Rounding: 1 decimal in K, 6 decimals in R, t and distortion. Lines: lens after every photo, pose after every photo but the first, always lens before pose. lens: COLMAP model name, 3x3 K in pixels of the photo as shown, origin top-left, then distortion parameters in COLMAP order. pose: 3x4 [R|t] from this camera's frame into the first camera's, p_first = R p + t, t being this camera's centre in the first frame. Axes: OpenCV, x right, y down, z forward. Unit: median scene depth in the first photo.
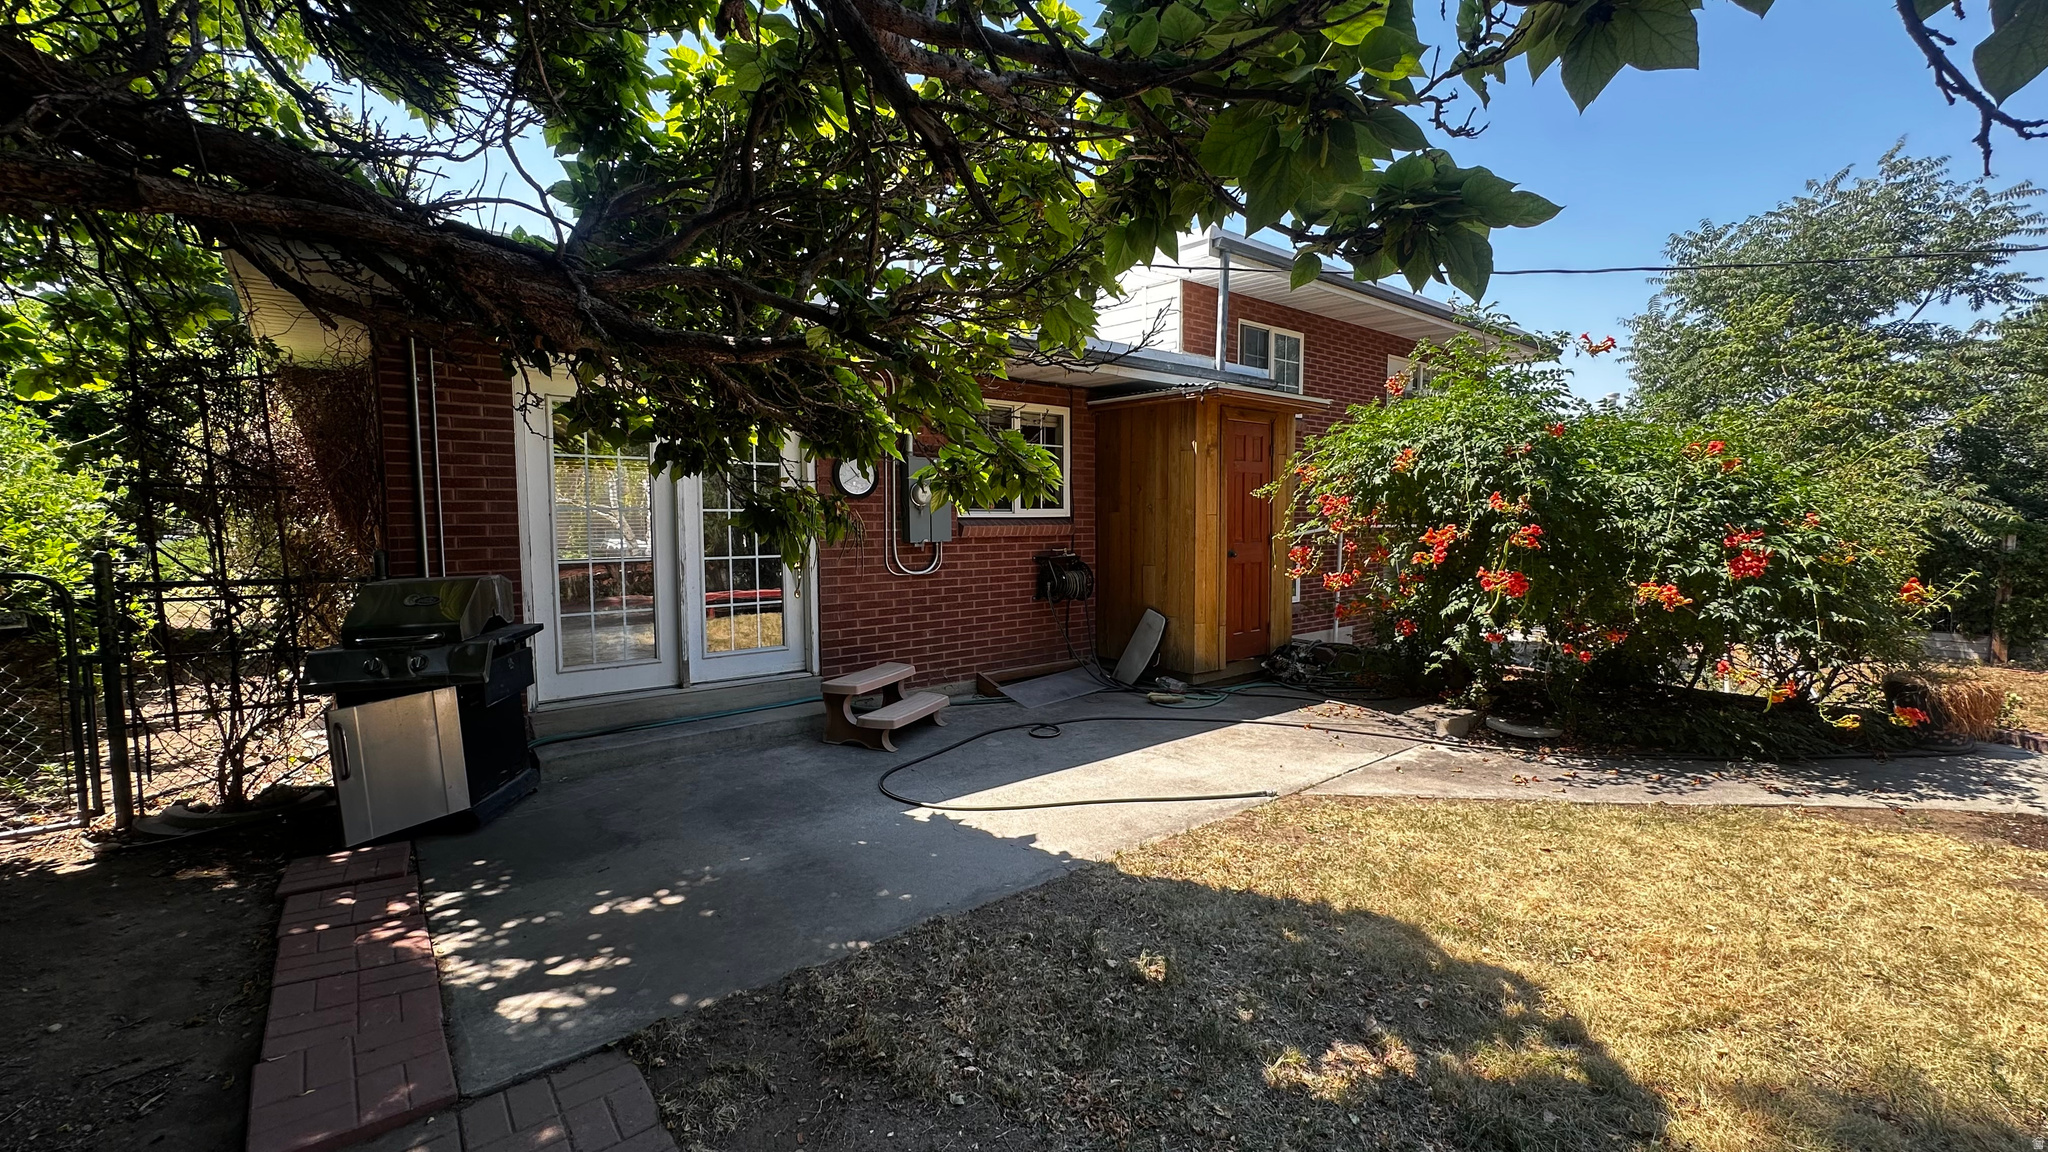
lens RADIAL K [[818.5, 0, 1027.8], [0, 818.5, 573.8], [0, 0, 1]] dist [0.010341, -0.000514]
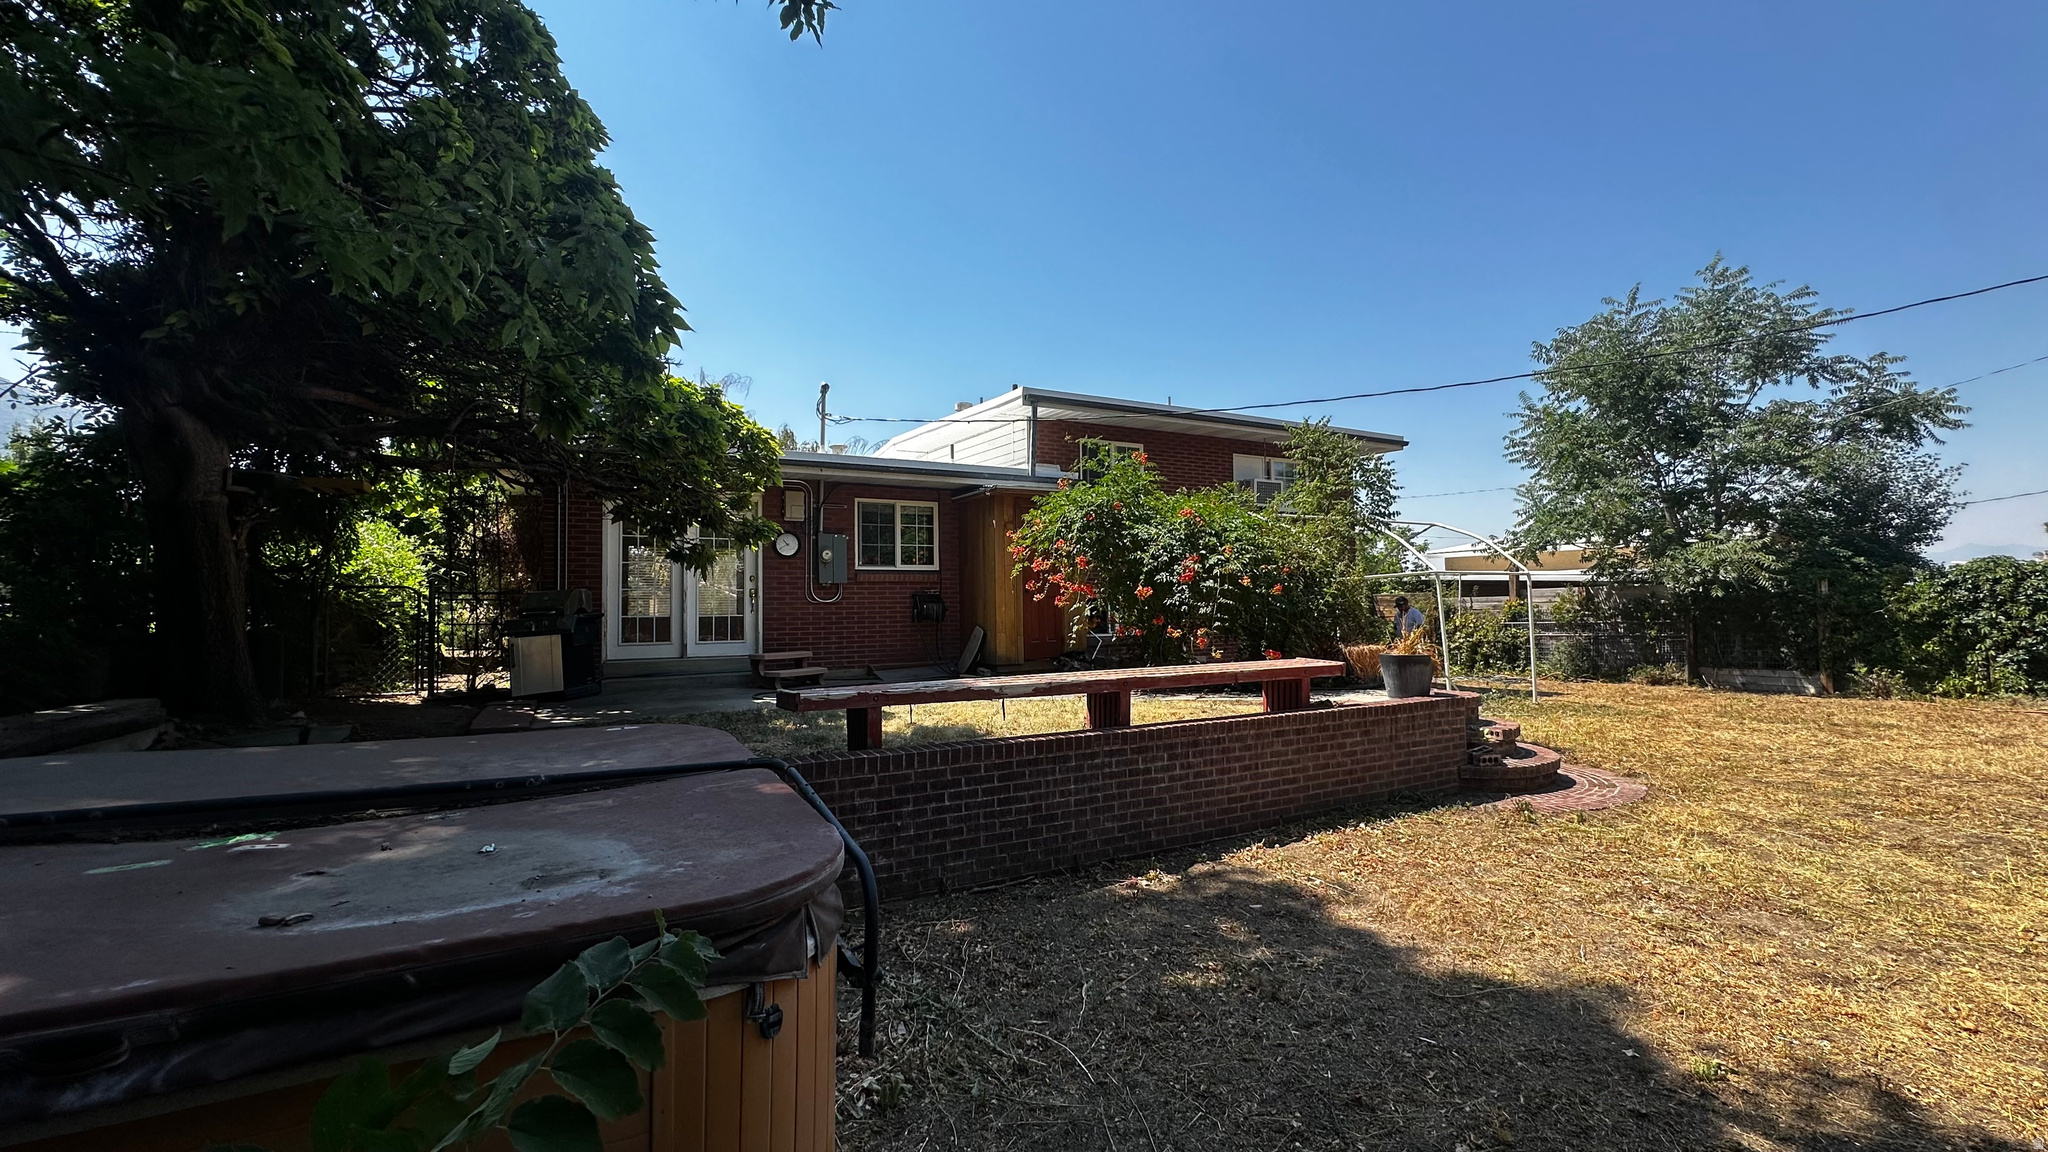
lens RADIAL K [[818.5, 0, 1020.2], [0, 818.5, 577.0], [0, 0, 1]] dist [0.010341, -0.000514]
pose [[0.983037, -0.023008, -0.181956, 0.571598], [0.001370, 0.992993, -0.118161, 0.150475], [0.183400, 0.115908, 0.976181, -0.588344]]
